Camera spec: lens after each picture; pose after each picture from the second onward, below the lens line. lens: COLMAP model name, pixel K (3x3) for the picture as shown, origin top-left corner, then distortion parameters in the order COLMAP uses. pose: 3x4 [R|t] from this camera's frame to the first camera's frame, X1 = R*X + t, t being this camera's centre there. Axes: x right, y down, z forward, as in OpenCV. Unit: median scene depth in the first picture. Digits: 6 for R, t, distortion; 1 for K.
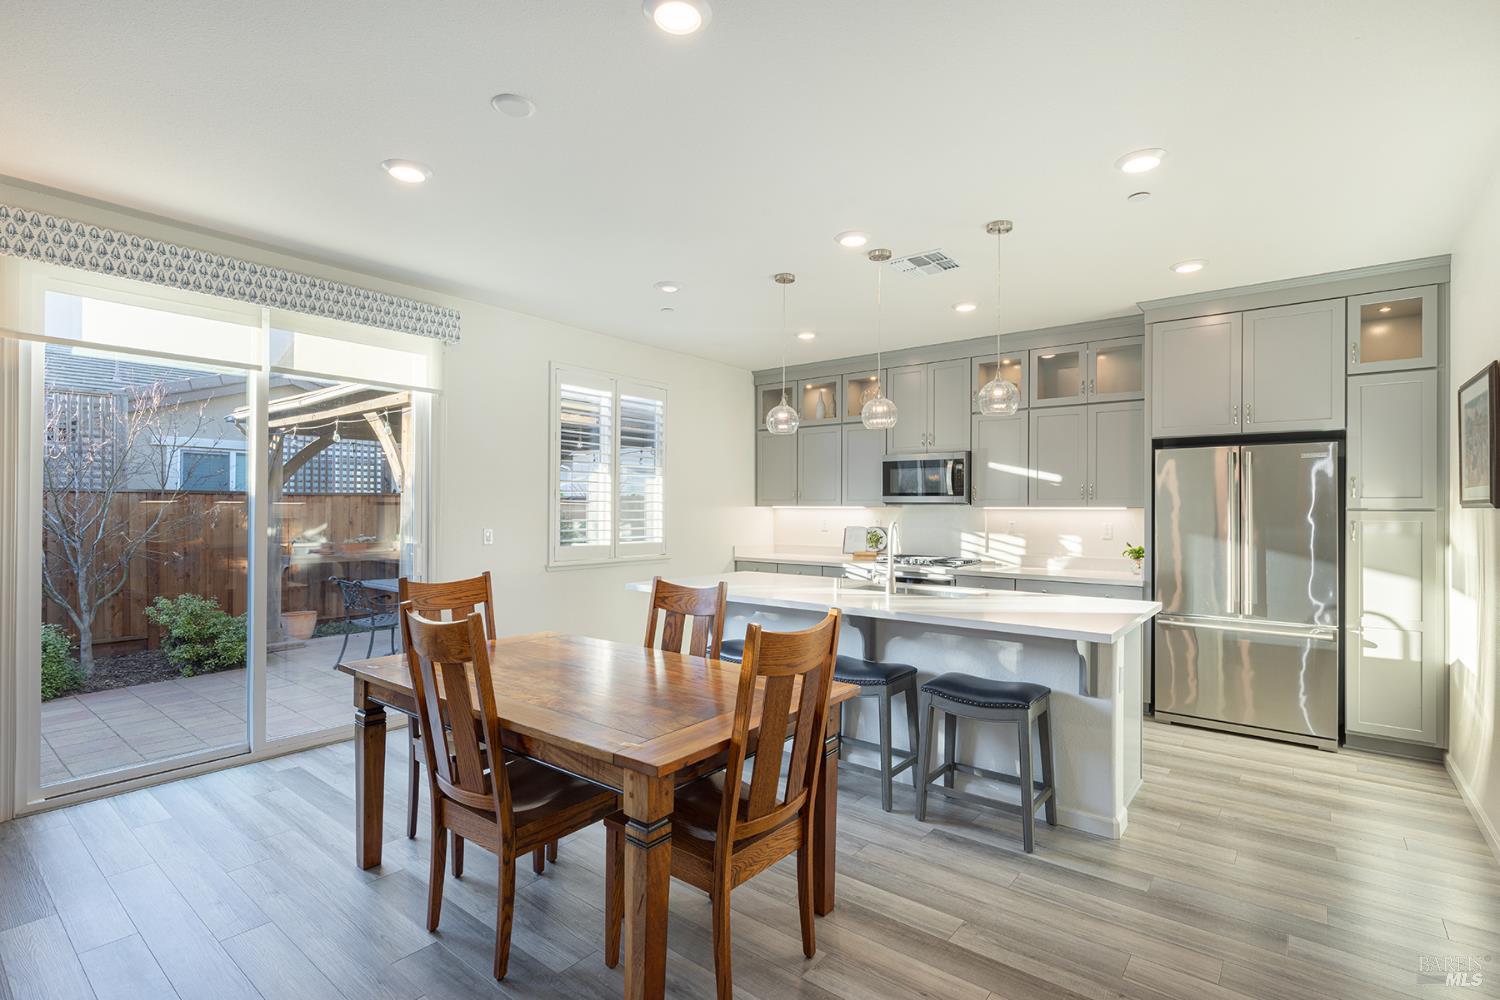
lens RADIAL K [[702.3, 0, 750.0], [0, 702.3, 500.0], [0, 0, 1]] dist [-0.008423, 0.000009]
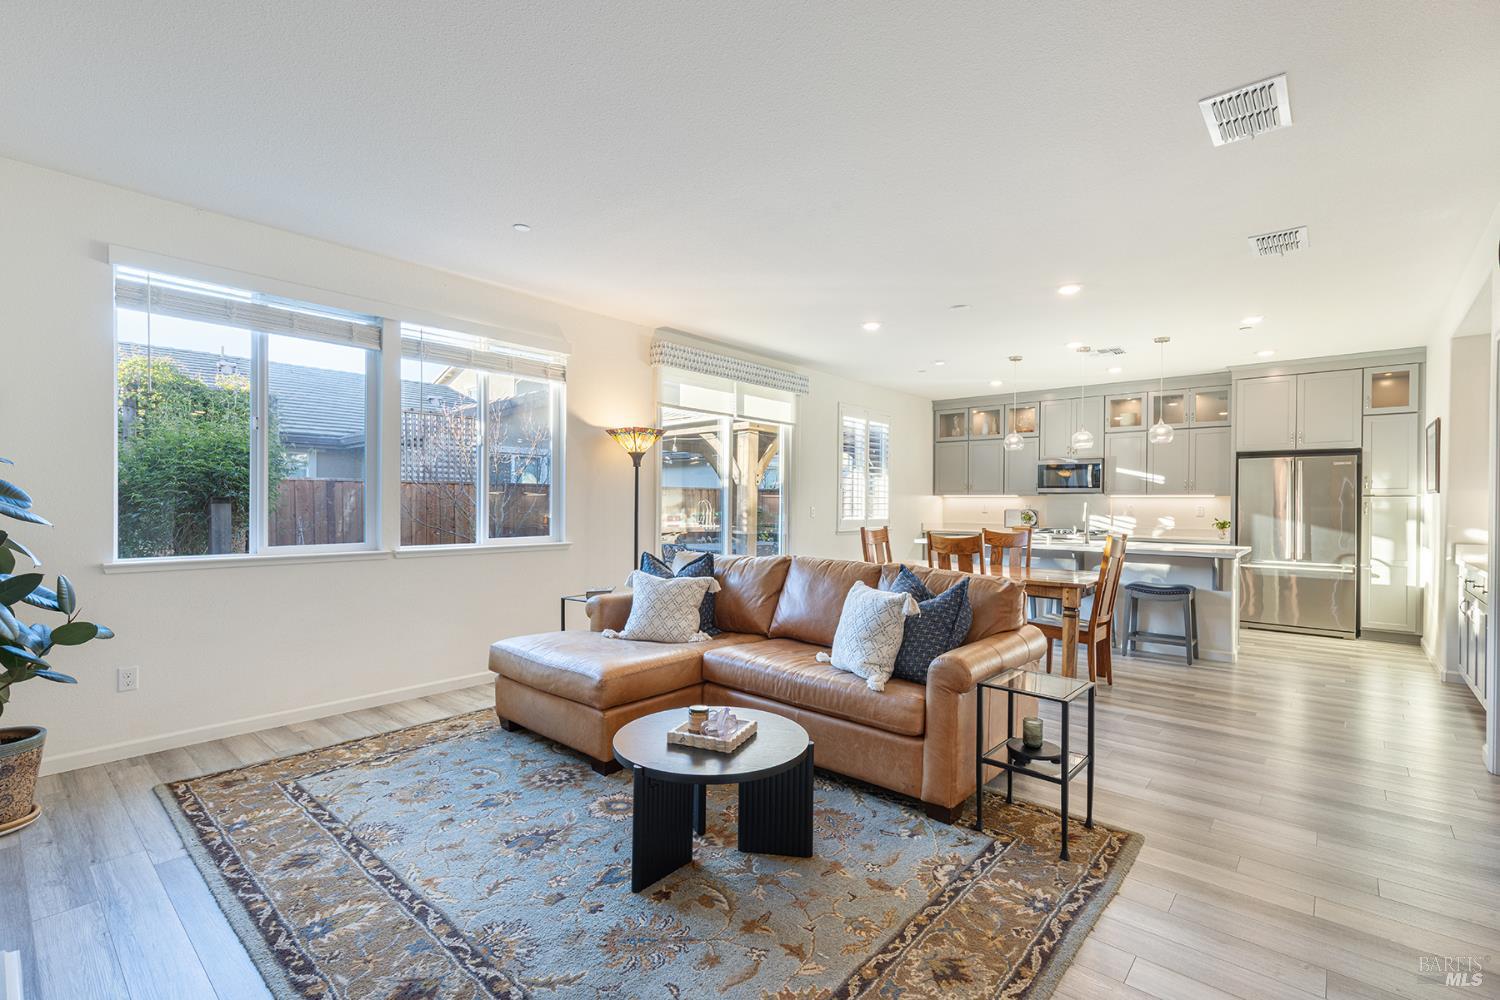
lens RADIAL K [[673.3, 0, 754.8], [0, 673.3, 501.2], [0, 0, 1]] dist [0.000925, 0.000289]
pose [[0.999161, 0.002367, -0.040889, -0.459043], [-0.002048, 0.999967, 0.007834, 0.014724], [0.040906, -0.007743, 0.999133, -0.580421]]
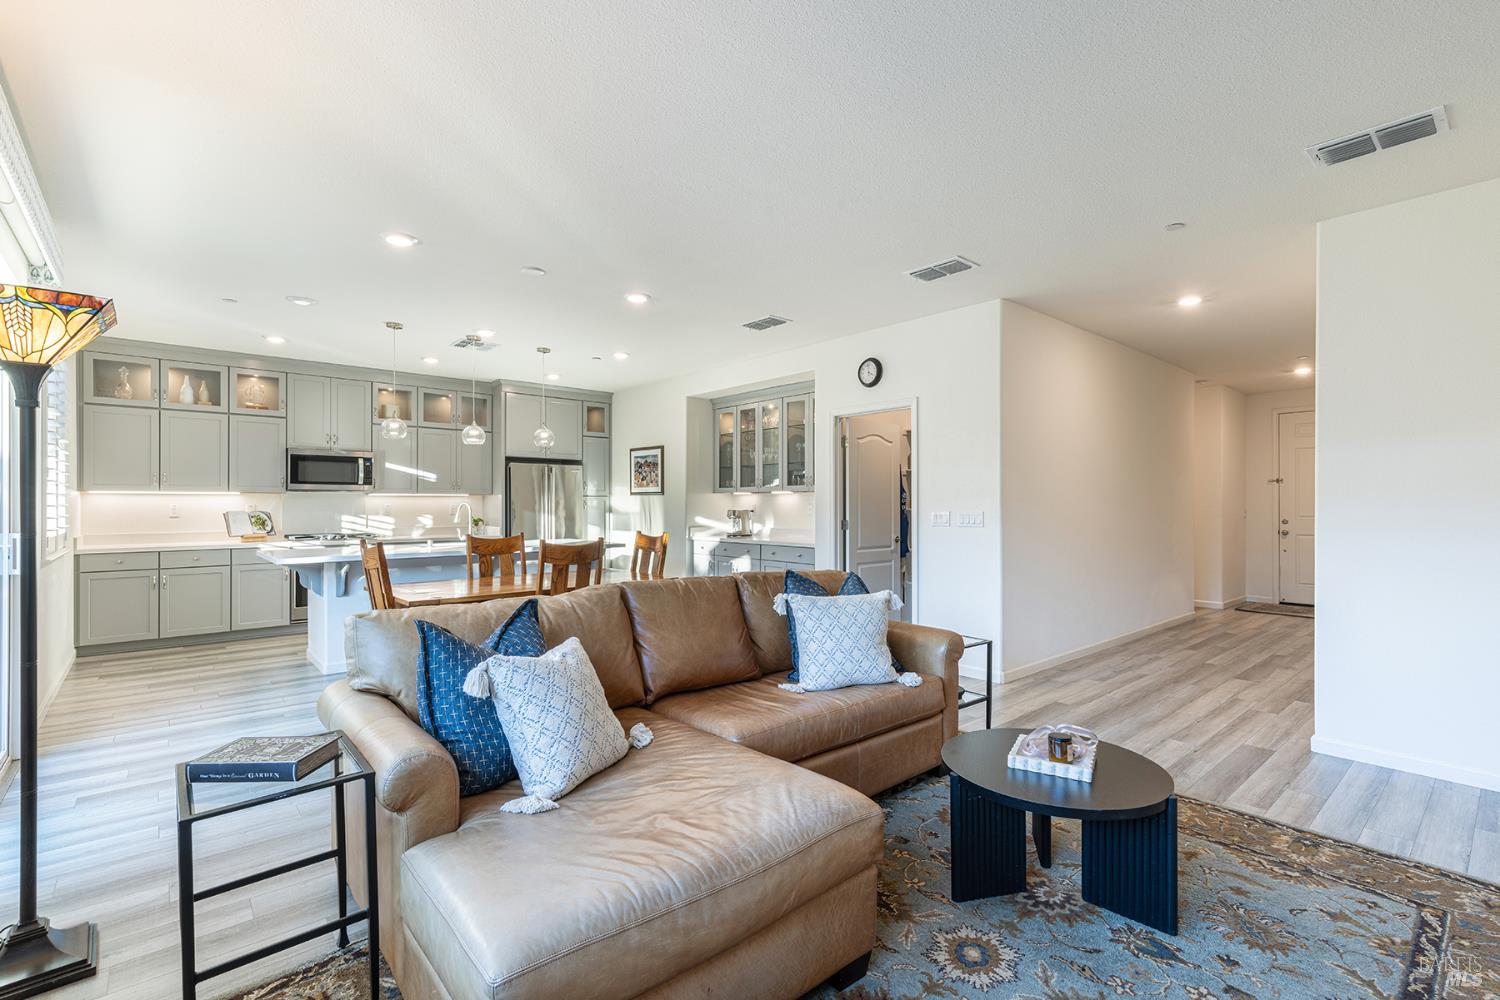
lens RADIAL K [[676.0, 0, 752.7], [0, 676.0, 506.6], [0, 0, 1]] dist [-0.001113, -0.000389]
pose [[0.174969, -0.008611, 0.984536, -1.025918], [-0.011301, 0.999878, 0.010753, 0.015912], [-0.984509, -0.013008, 0.174851, 0.070634]]
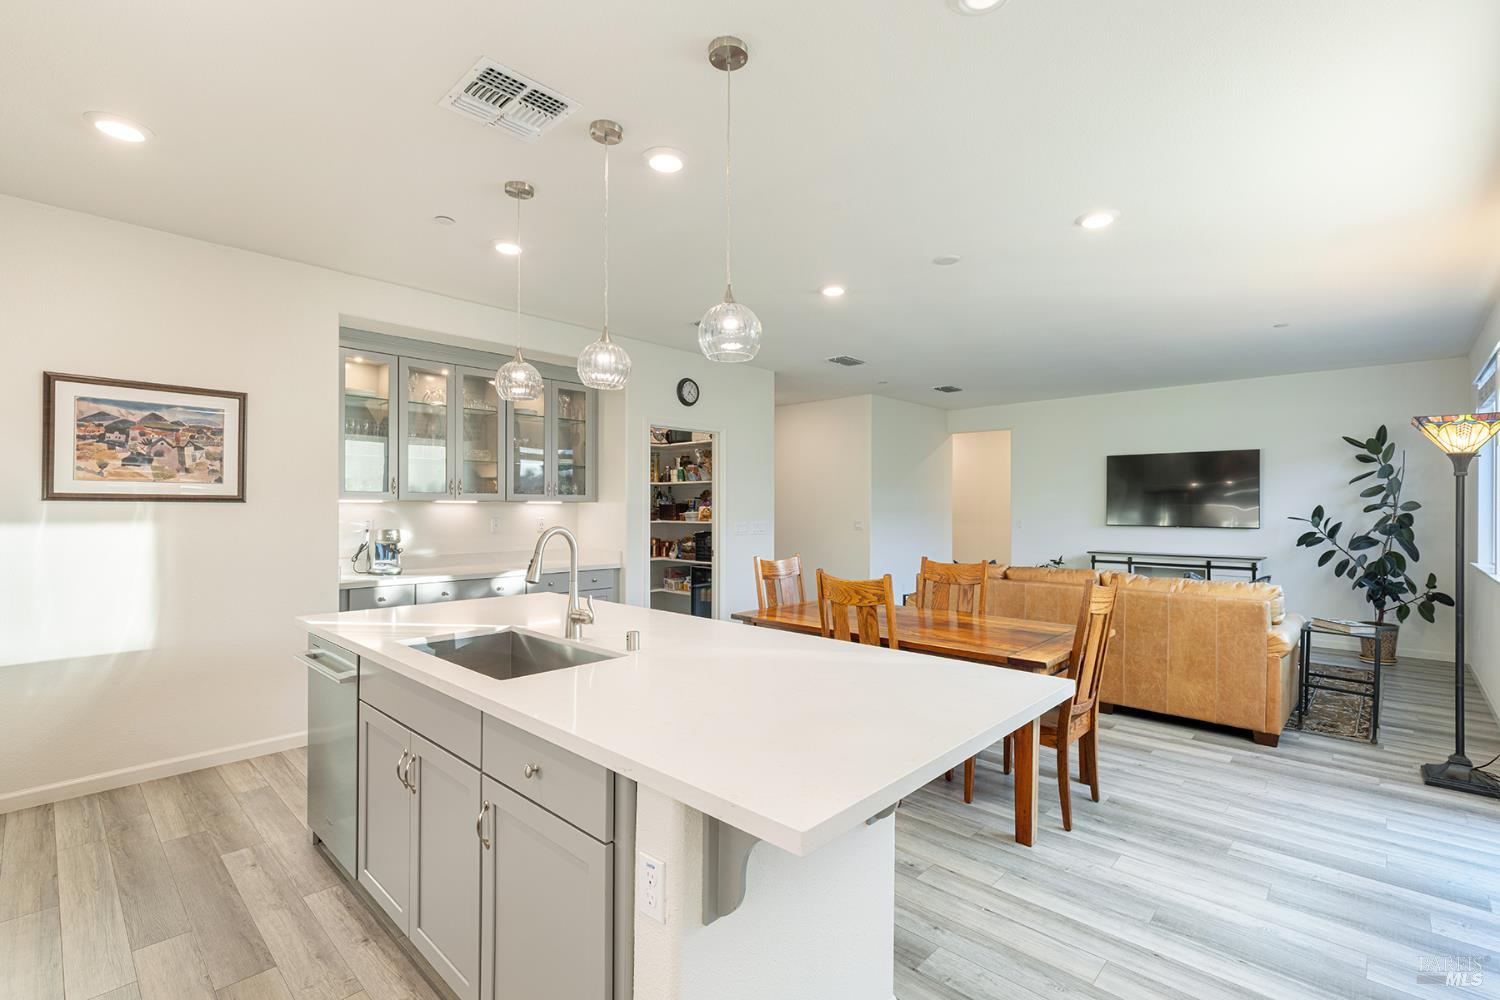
lens RADIAL K [[676.0, 0, 752.7], [0, 676.0, 506.6], [0, 0, 1]] dist [-0.001113, -0.000389]
pose [[-0.996763, -0.008504, 0.079944, -0.001395], [-0.009664, 0.999853, -0.014143, 0.017997], [-0.079812, -0.014870, -0.996699, 1.353577]]
